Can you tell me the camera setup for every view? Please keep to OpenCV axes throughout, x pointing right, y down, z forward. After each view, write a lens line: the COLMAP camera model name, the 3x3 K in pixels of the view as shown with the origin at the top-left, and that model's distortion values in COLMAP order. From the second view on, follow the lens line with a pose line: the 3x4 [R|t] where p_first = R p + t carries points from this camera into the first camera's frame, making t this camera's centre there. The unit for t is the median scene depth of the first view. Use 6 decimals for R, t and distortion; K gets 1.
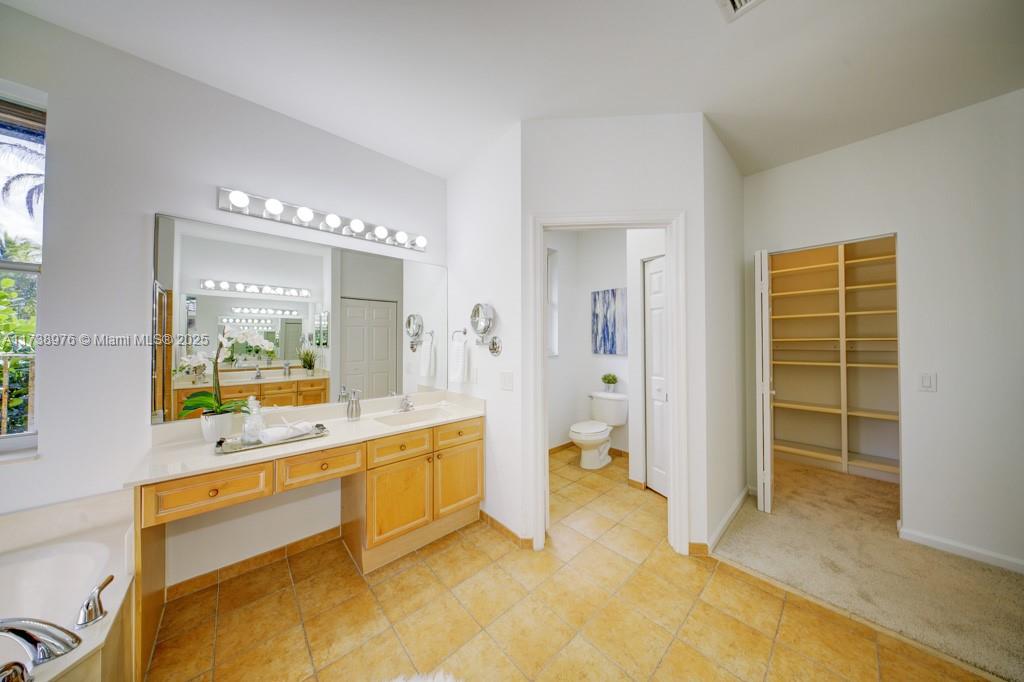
lens RADIAL K [[301.9, 0, 512.9], [0, 301.9, 336.7], [0, 0, 1]] dist [0.000572, -0.001362]
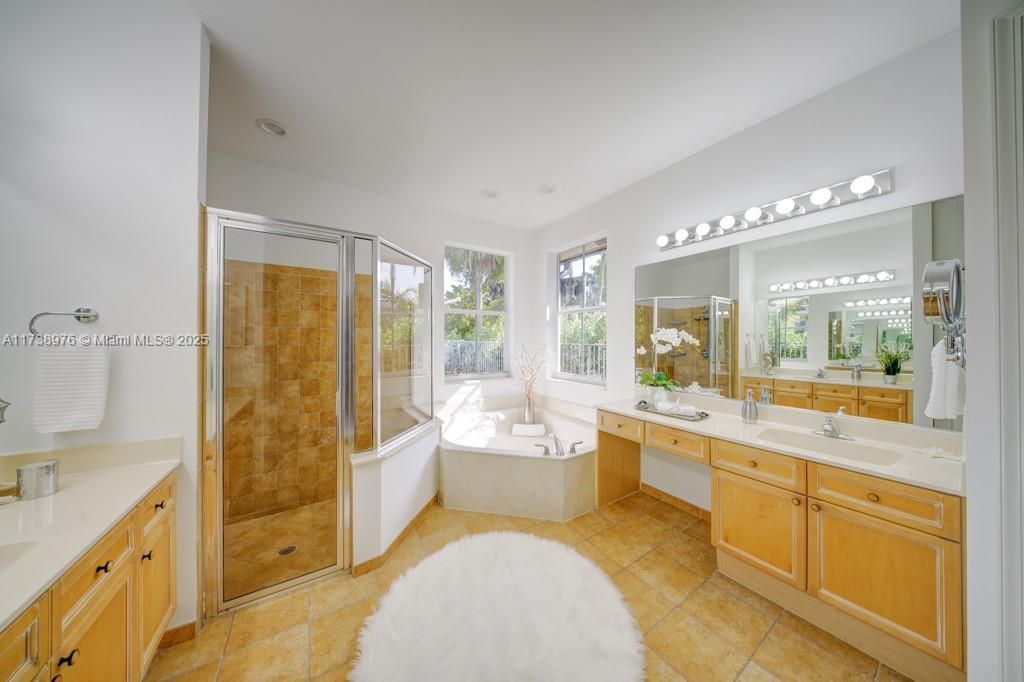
lens RADIAL K [[299.1, 0, 514.0], [0, 299.1, 338.7], [0, 0, 1]] dist [-0.000829, -0.001459]
pose [[-0.137247, -0.000345, -0.990537, 0.558612], [0.017824, 0.999837, -0.002817, 0.005435], [0.990376, -0.018042, -0.137219, 0.455650]]
